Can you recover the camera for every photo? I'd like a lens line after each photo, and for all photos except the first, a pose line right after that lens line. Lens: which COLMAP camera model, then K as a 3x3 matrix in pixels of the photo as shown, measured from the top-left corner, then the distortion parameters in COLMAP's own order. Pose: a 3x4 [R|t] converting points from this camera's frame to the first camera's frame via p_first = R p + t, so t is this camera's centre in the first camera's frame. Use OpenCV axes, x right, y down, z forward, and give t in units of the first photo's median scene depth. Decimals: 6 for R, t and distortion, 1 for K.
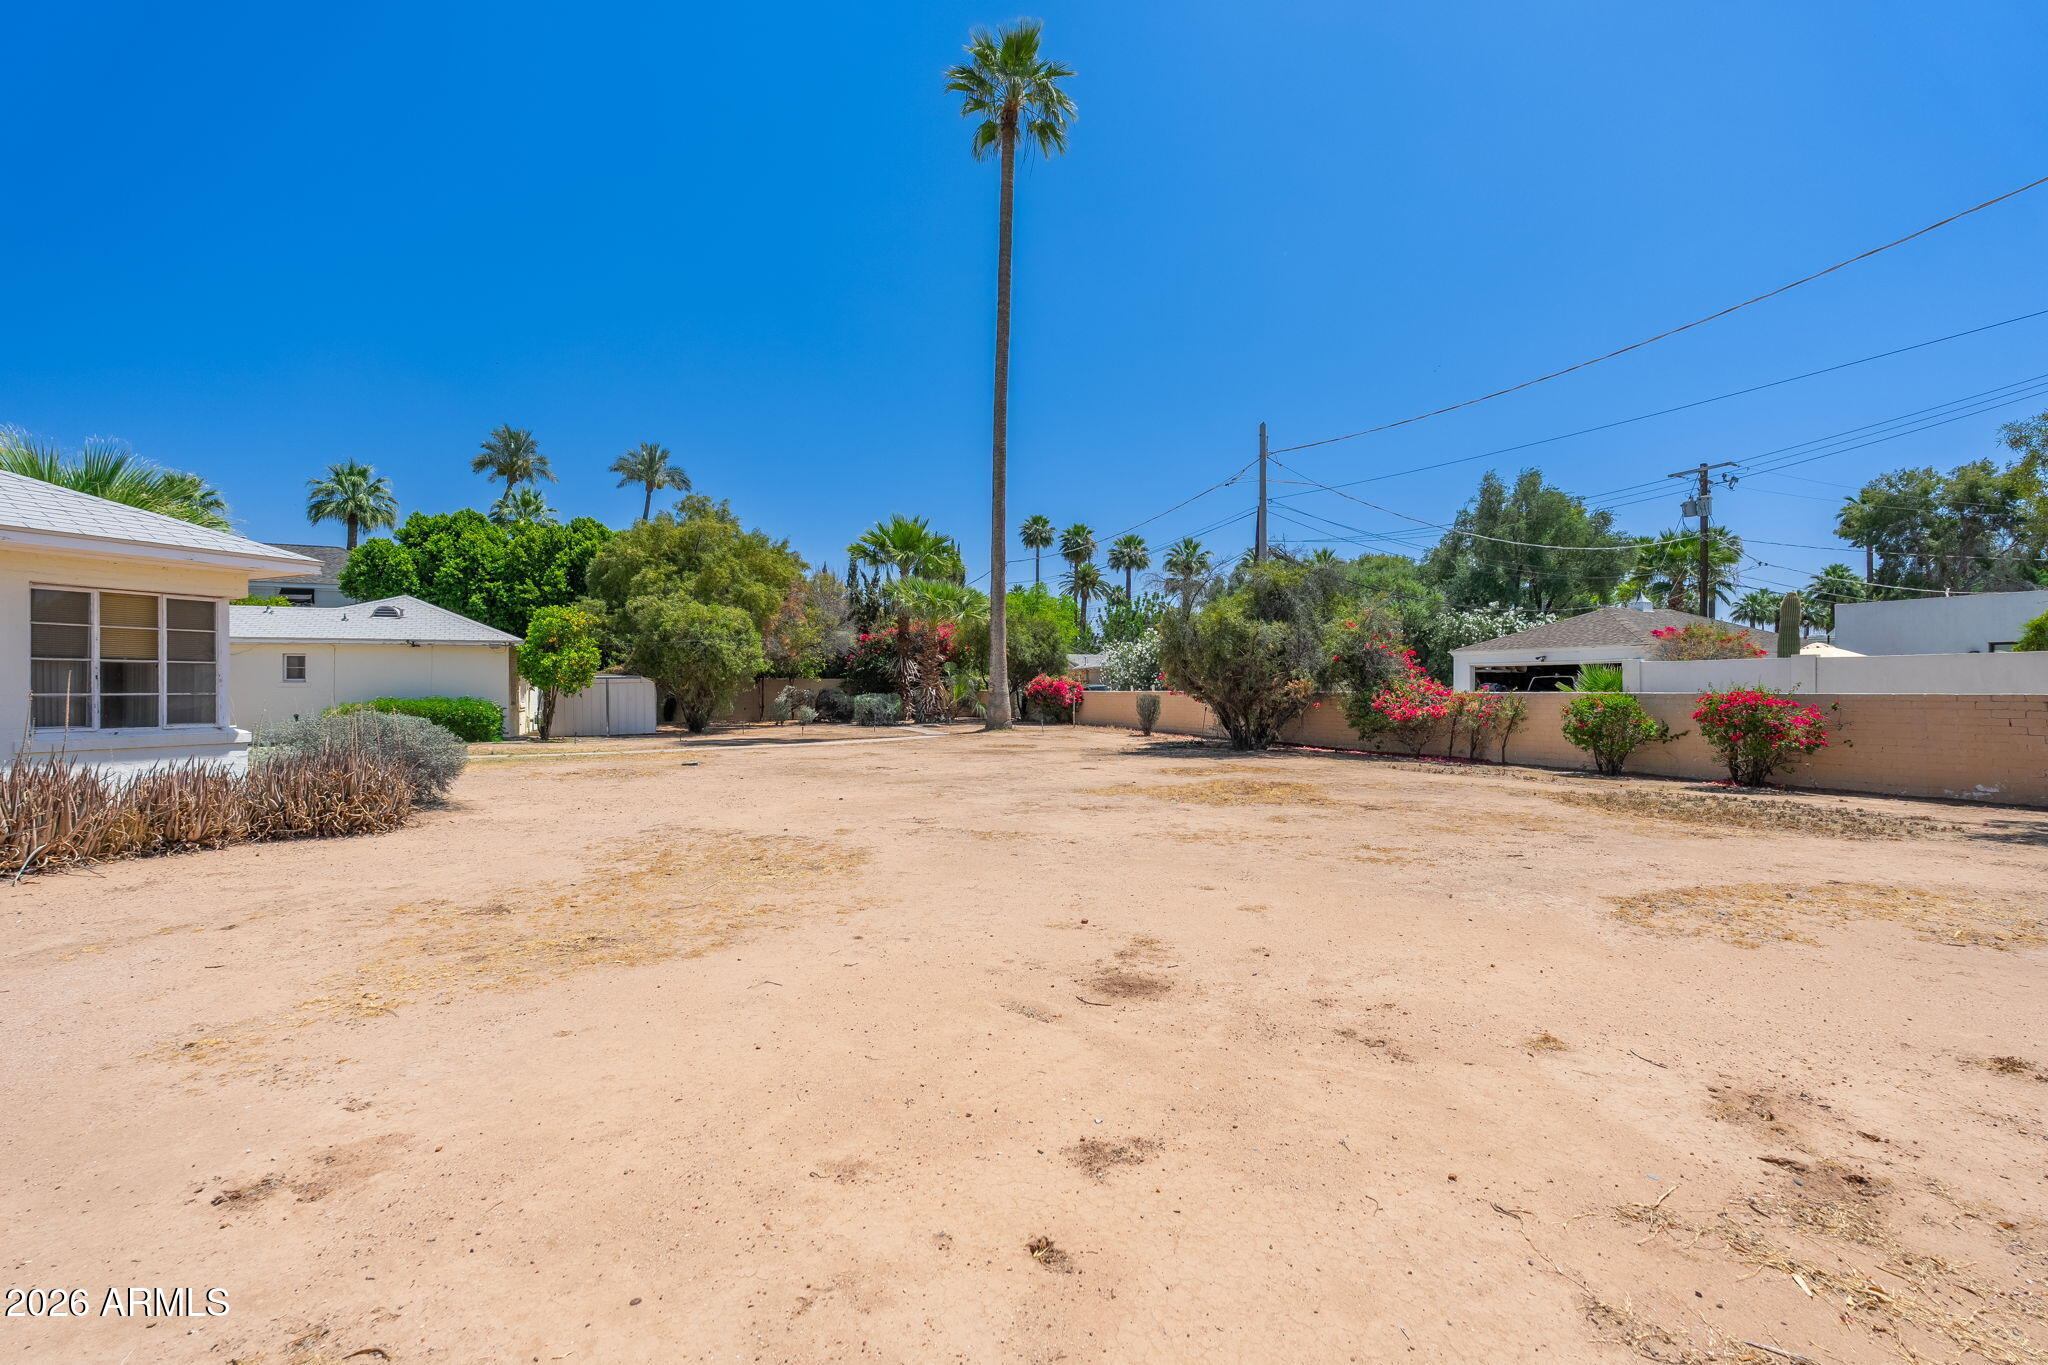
lens RADIAL K [[904.5, 0, 1025.0], [0, 904.5, 682.4], [0, 0, 1]] dist [0.000973, -0.000015]
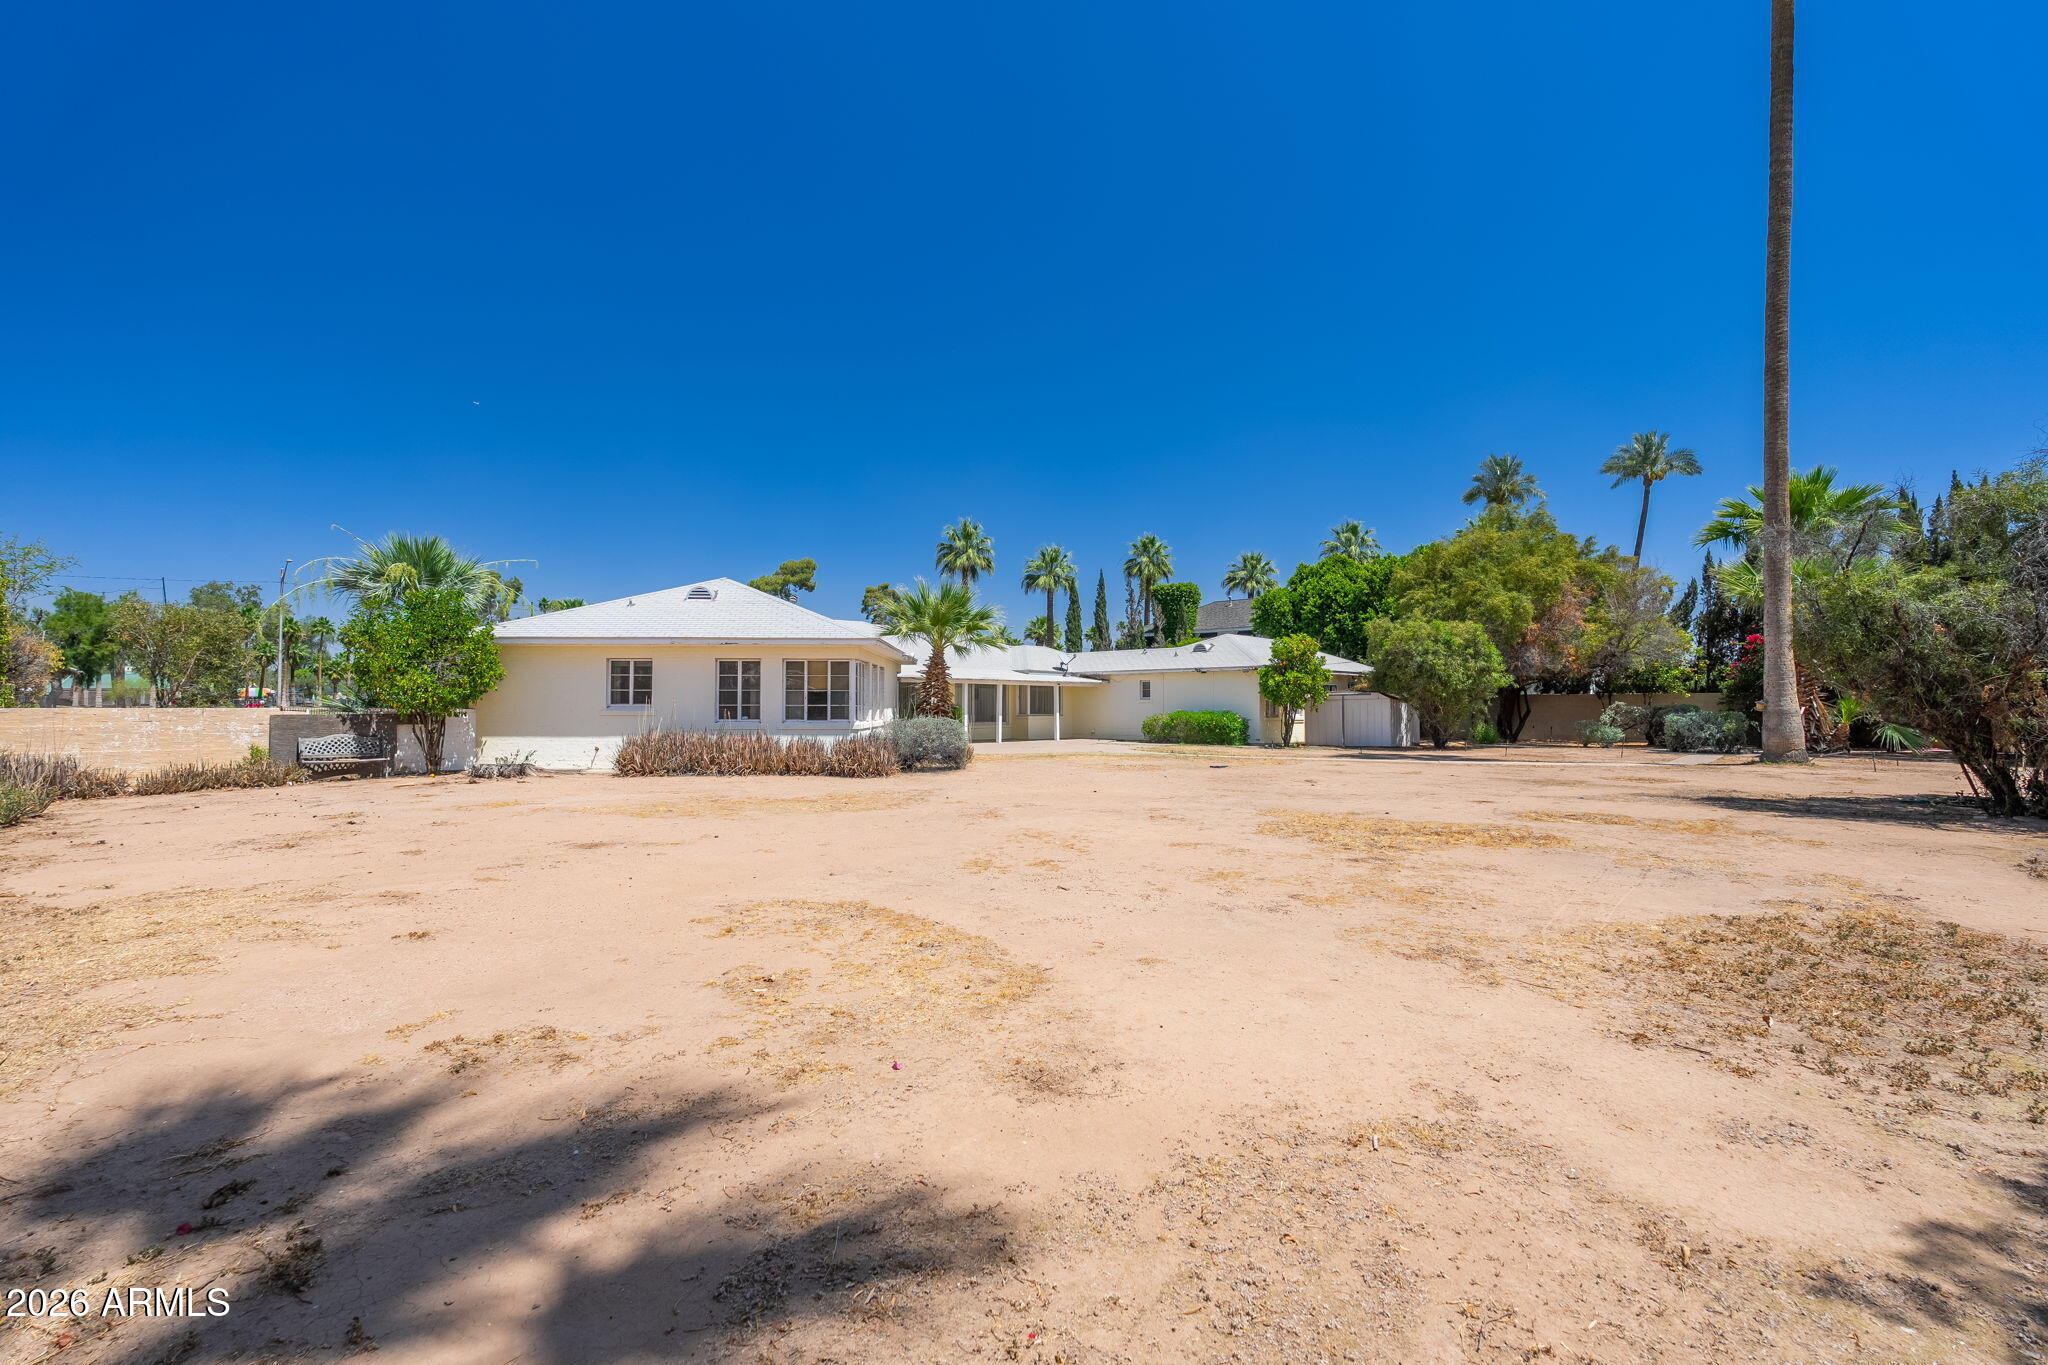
lens RADIAL K [[904.5, 0, 1025.3], [0, 904.5, 692.5], [0, 0, 1]] dist [0.000973, -0.000015]
pose [[0.408778, -0.009267, -0.912587, 0.373077], [0.003068, 0.999957, -0.008779, 0.000609], [0.912629, 0.000789, 0.408789, 0.168083]]
